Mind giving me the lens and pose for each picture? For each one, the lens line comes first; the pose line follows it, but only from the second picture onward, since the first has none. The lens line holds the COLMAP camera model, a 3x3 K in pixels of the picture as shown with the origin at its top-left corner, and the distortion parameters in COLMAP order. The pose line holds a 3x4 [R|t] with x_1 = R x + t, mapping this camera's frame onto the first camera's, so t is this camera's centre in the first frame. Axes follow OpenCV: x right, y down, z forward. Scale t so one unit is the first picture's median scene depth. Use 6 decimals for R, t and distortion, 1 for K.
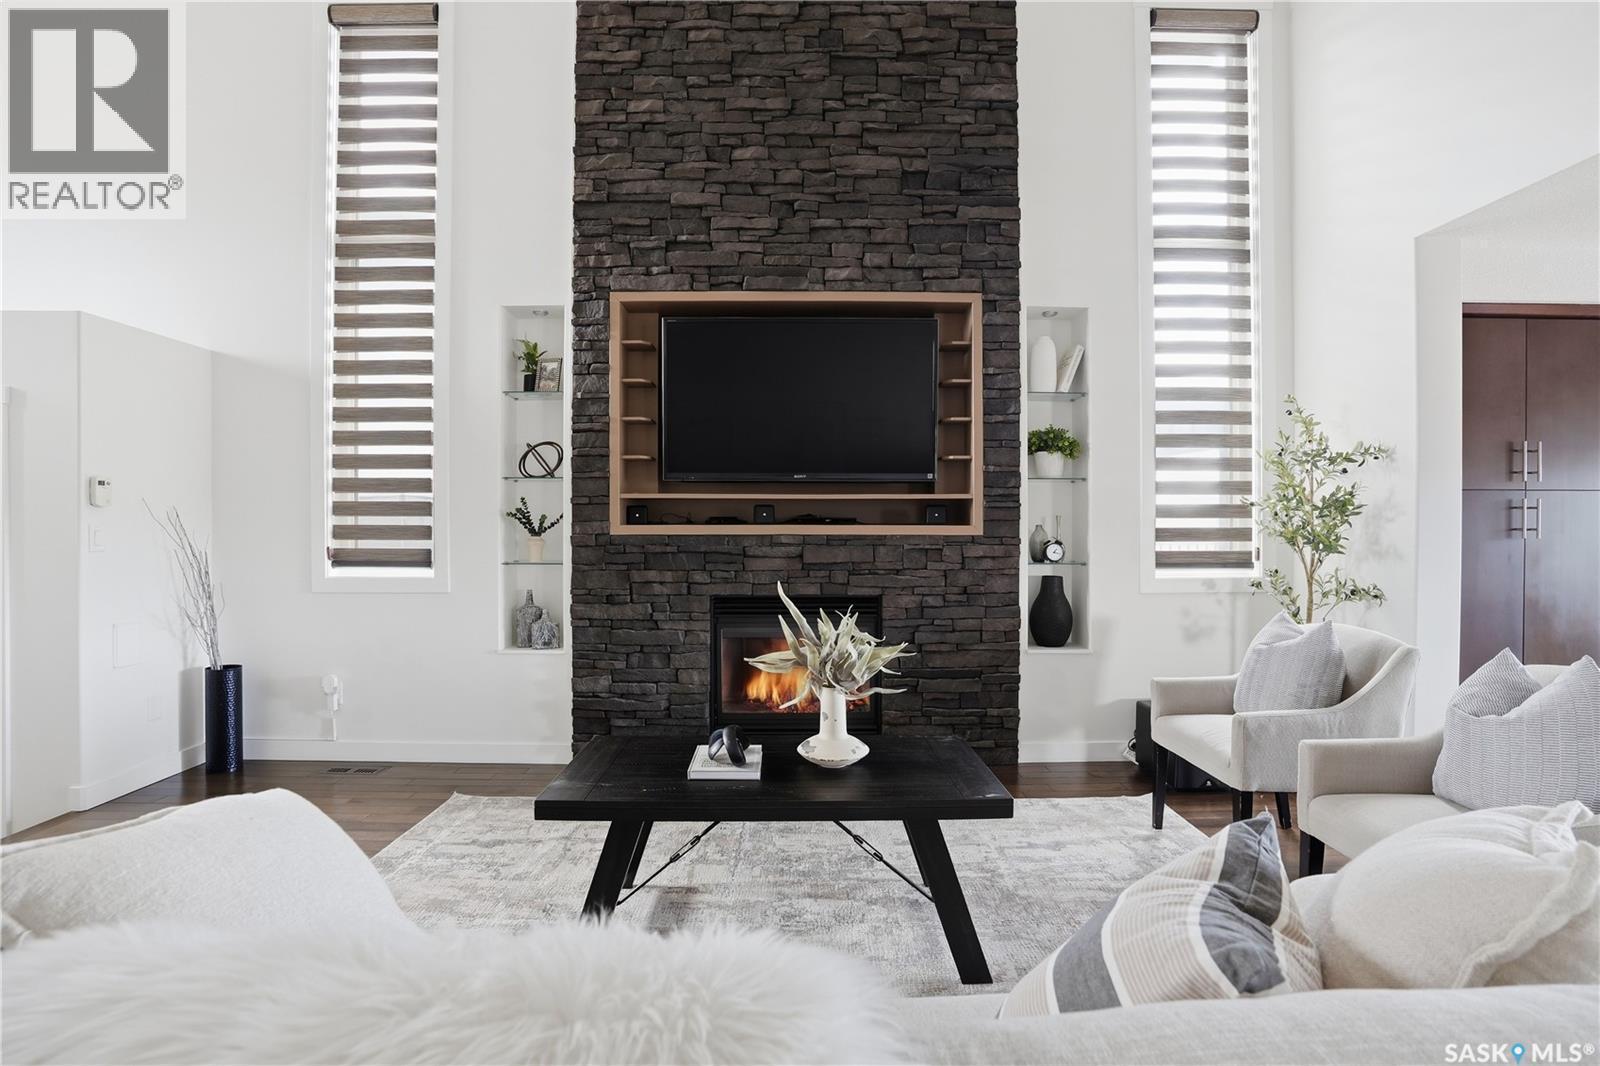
lens RADIAL K [[758.0, 0, 796.2], [0, 758.0, 531.5], [0, 0, 1]] dist [-0.045969, 0.010303]
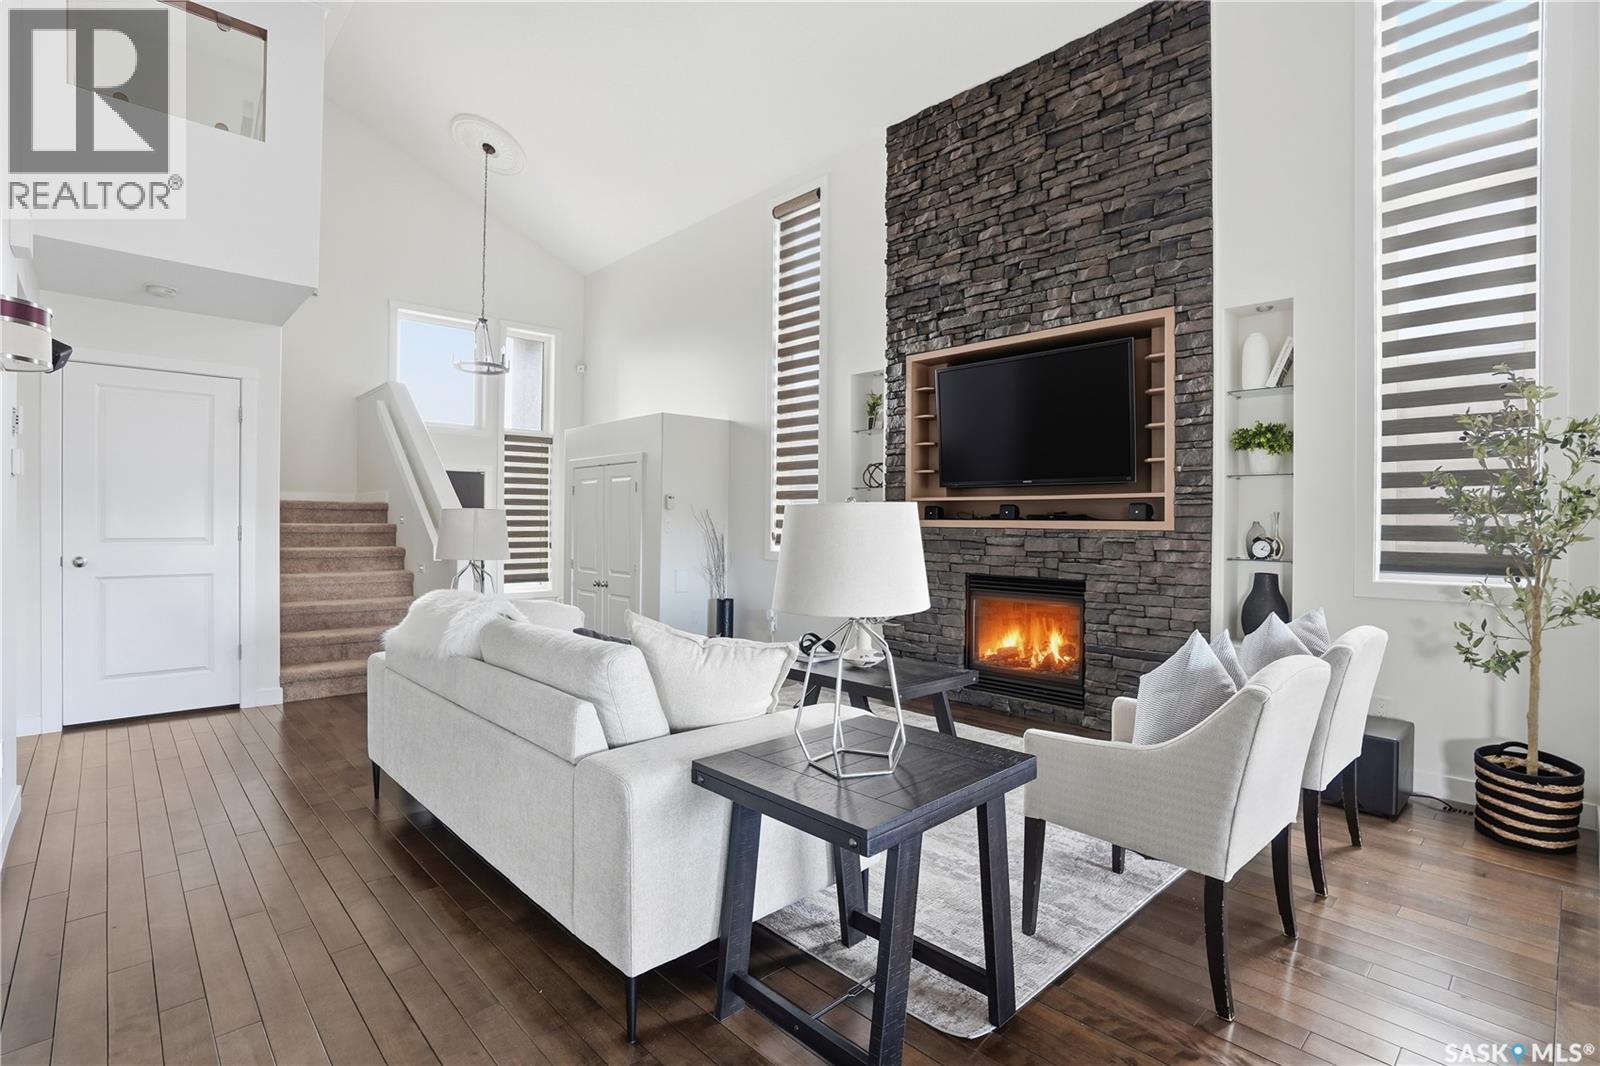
lens RADIAL K [[758.0, 0, 787.3], [0, 758.0, 528.1], [0, 0, 1]] dist [-0.045969, 0.010303]
pose [[0.675248, 0.011445, -0.737502, 0.661858], [-0.012009, 0.999918, 0.004522, 0.002997], [0.737493, 0.005803, 0.675330, -0.128774]]
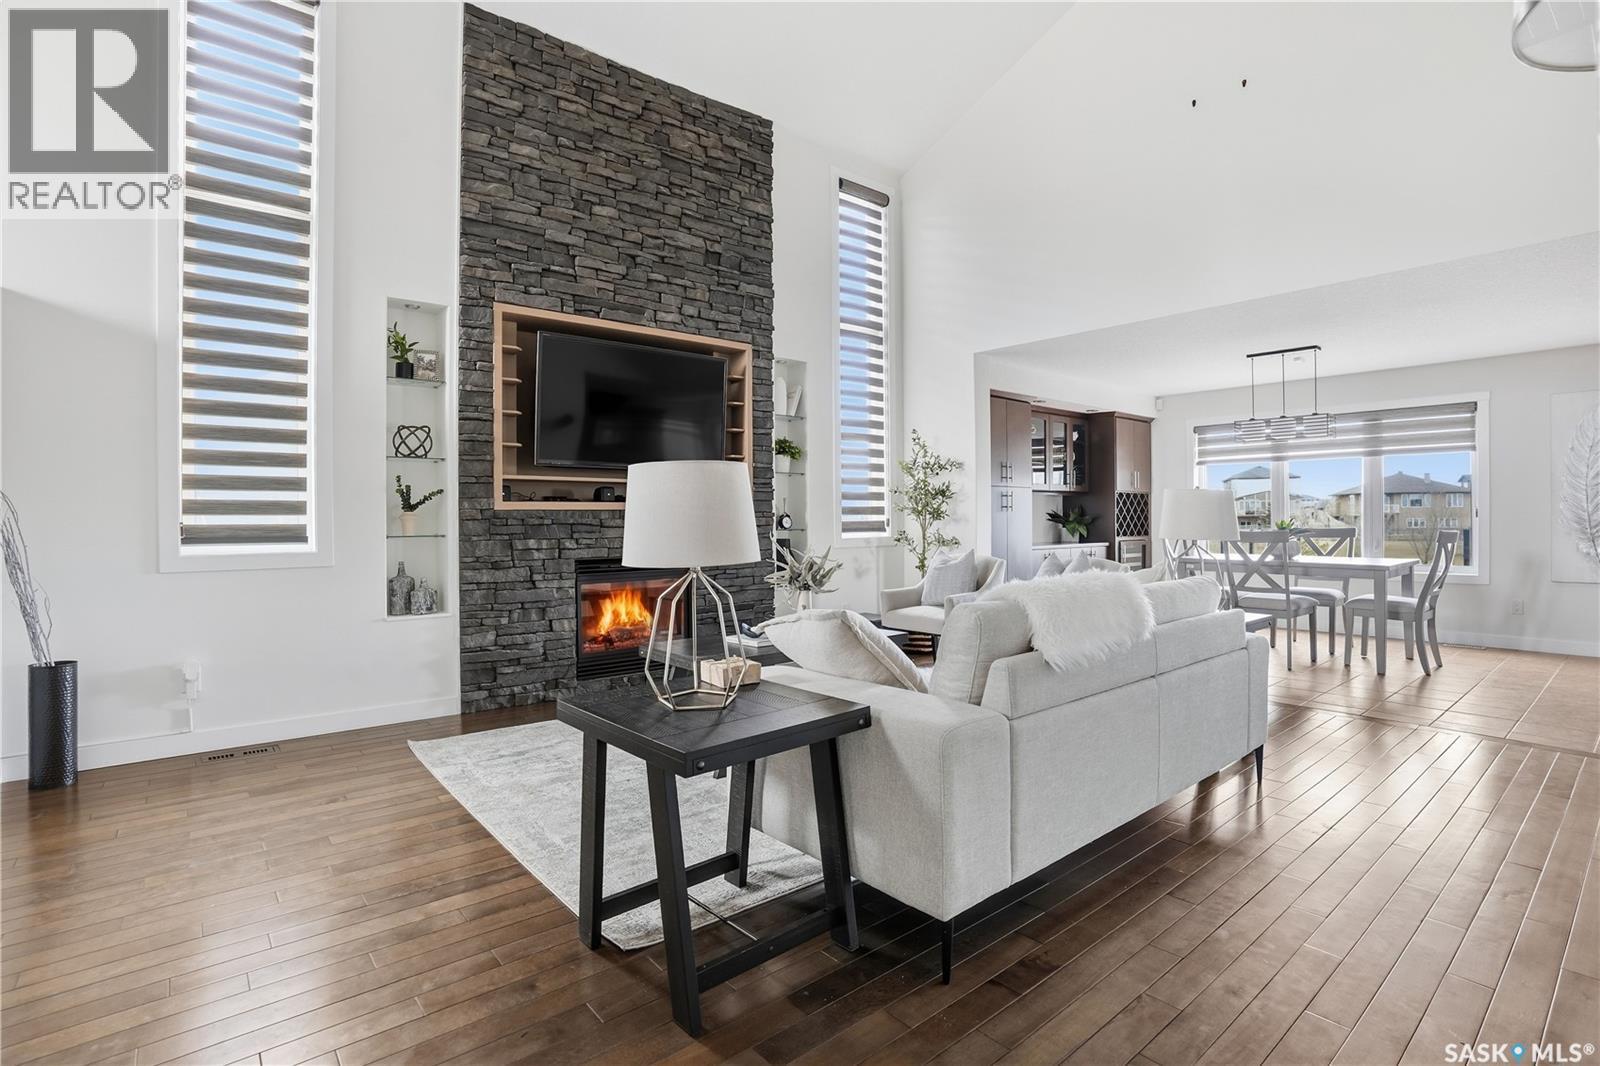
lens RADIAL K [[792.7, 0, 773.8], [0, 792.7, 514.1], [0, 0, 1]] dist [-0.035168, 0.005092]
pose [[0.785632, -0.001147, 0.618693, -0.665780], [0.009604, 0.999900, -0.010342, 0.027769], [-0.618619, 0.014067, 0.785565, -0.224285]]
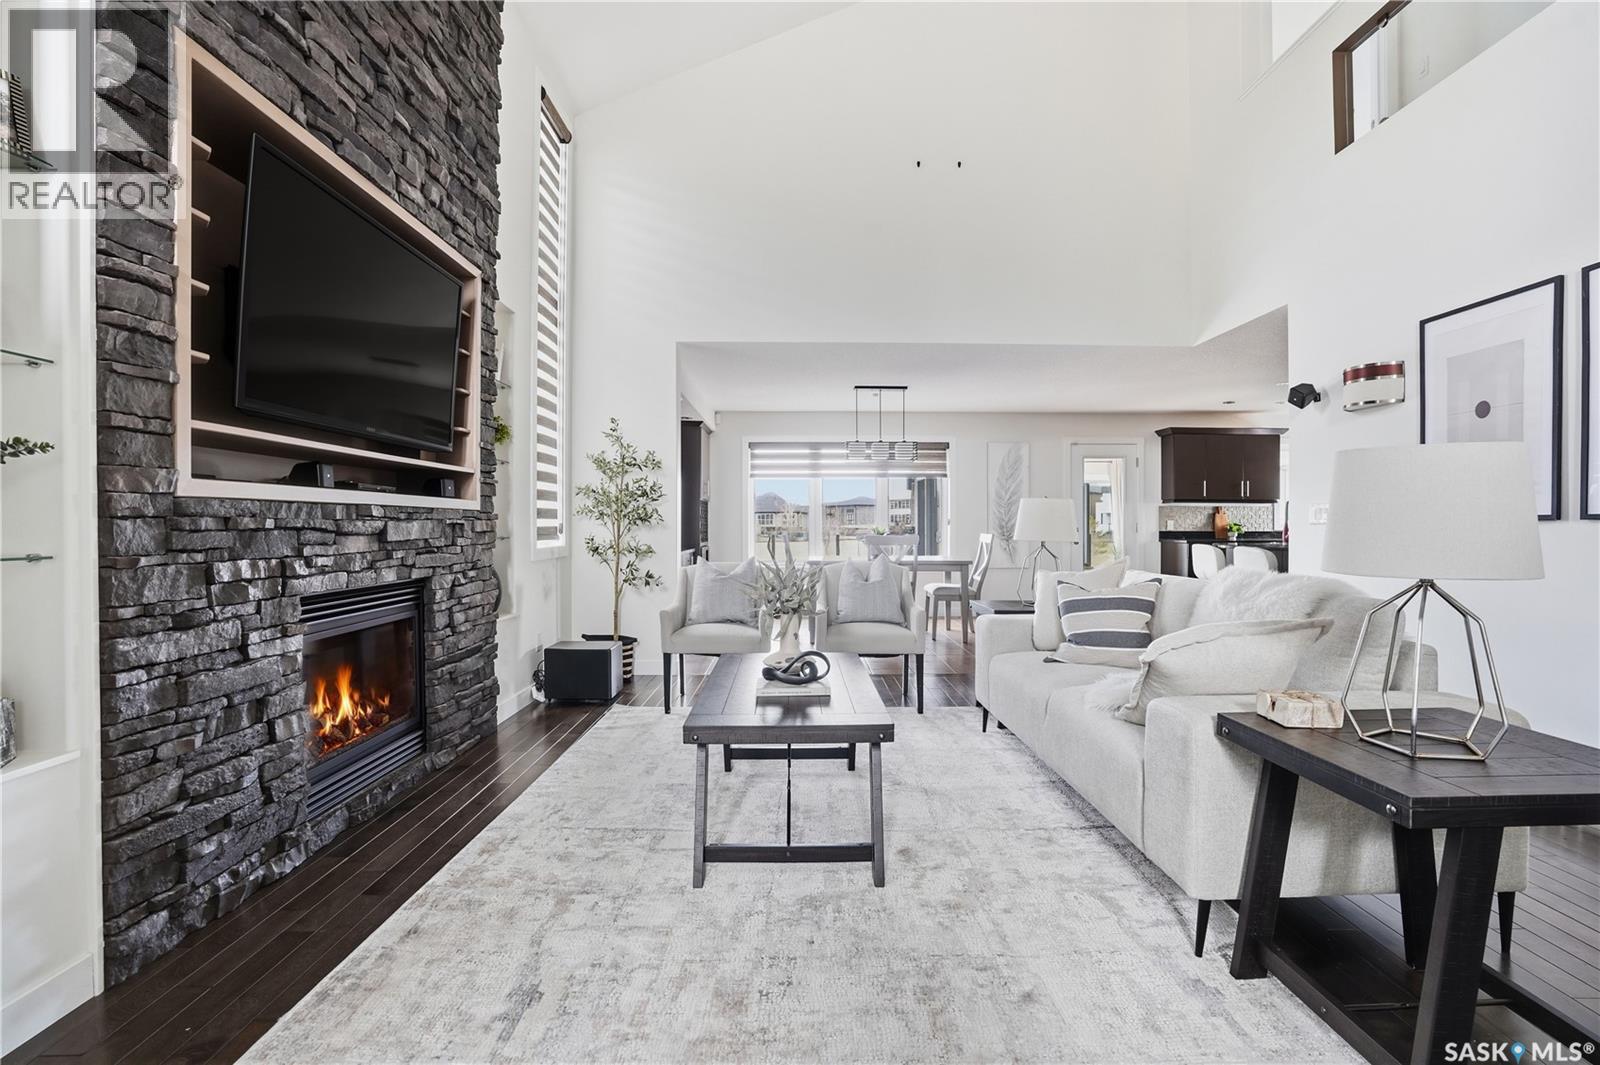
lens RADIAL K [[758.0, 0, 804.9], [0, 758.0, 525.7], [0, 0, 1]] dist [-0.045969, 0.010303]
pose [[-0.004958, -0.001674, 0.999986, -0.757748], [0.010838, 0.999940, 0.001728, 0.028973], [-0.999929, 0.010846, -0.004940, 0.576483]]
